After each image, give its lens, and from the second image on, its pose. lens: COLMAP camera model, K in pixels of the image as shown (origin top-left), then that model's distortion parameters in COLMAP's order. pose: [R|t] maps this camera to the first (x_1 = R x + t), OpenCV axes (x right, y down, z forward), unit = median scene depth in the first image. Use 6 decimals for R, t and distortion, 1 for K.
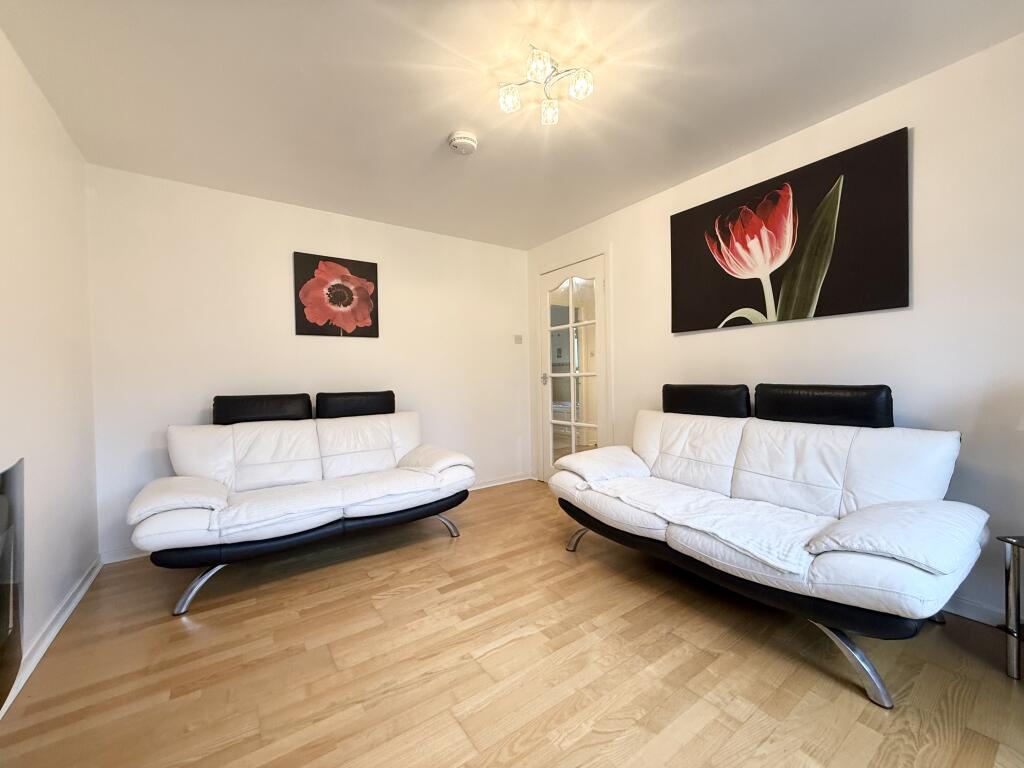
lens RADIAL K [[405.0, 0, 511.2], [0, 405.0, 380.9], [0, 0, 1]] dist [0.002297, 0.000139]
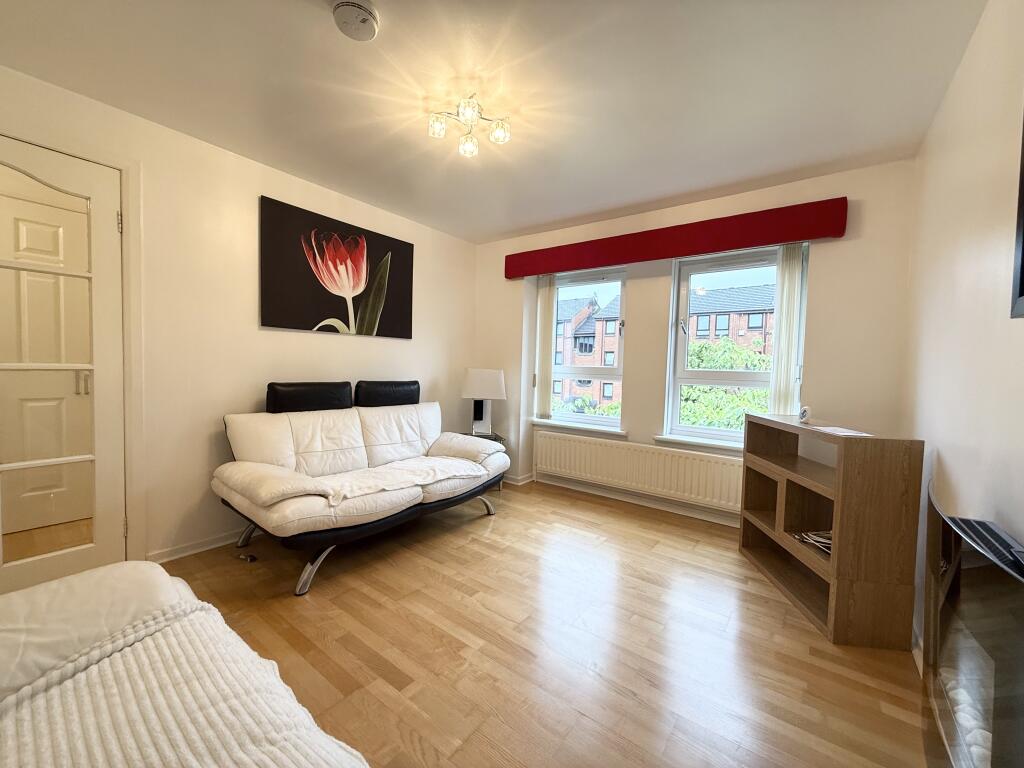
lens RADIAL K [[405.0, 0, 504.6], [0, 405.0, 382.7], [0, 0, 1]] dist [0.002297, 0.000139]
pose [[-0.291644, -0.023563, 0.956237, -0.795998], [-0.010818, 0.999714, 0.021335, -0.020297], [-0.956466, -0.004122, -0.291815, 0.936871]]
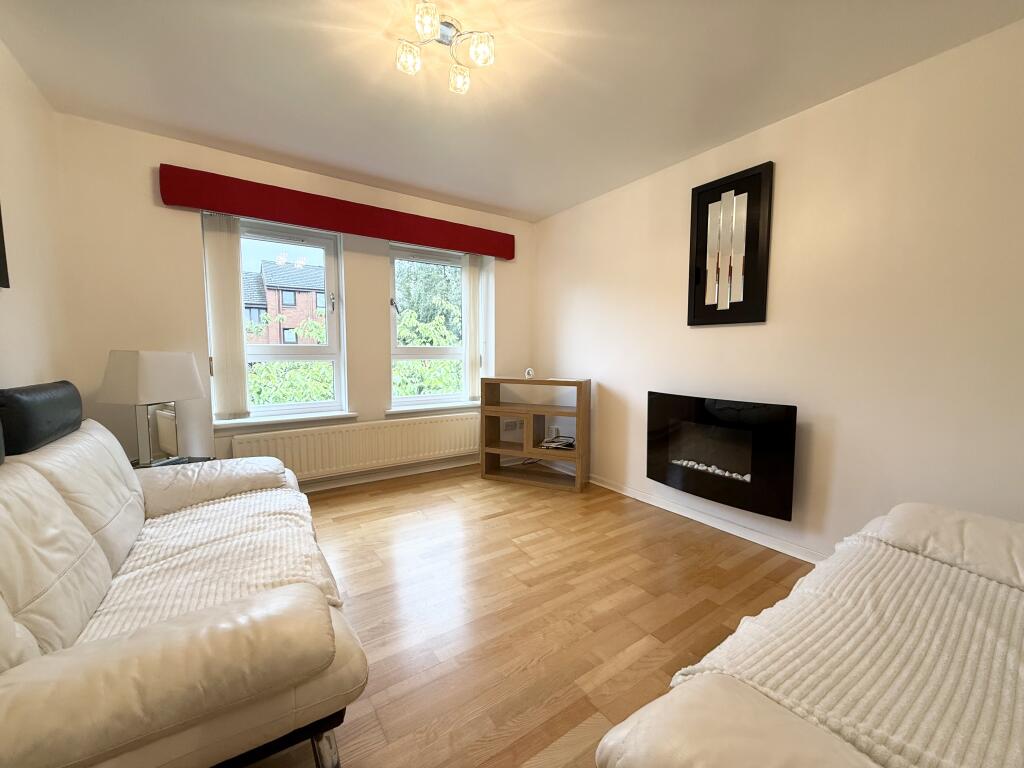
lens RADIAL K [[405.0, 0, 506.4], [0, 405.0, 384.9], [0, 0, 1]] dist [0.002297, 0.000139]
pose [[-0.999343, 0.017956, 0.031472, -0.060683], [0.020832, 0.995395, 0.093564, -0.033764], [-0.029647, 0.094158, -0.995116, 1.490637]]
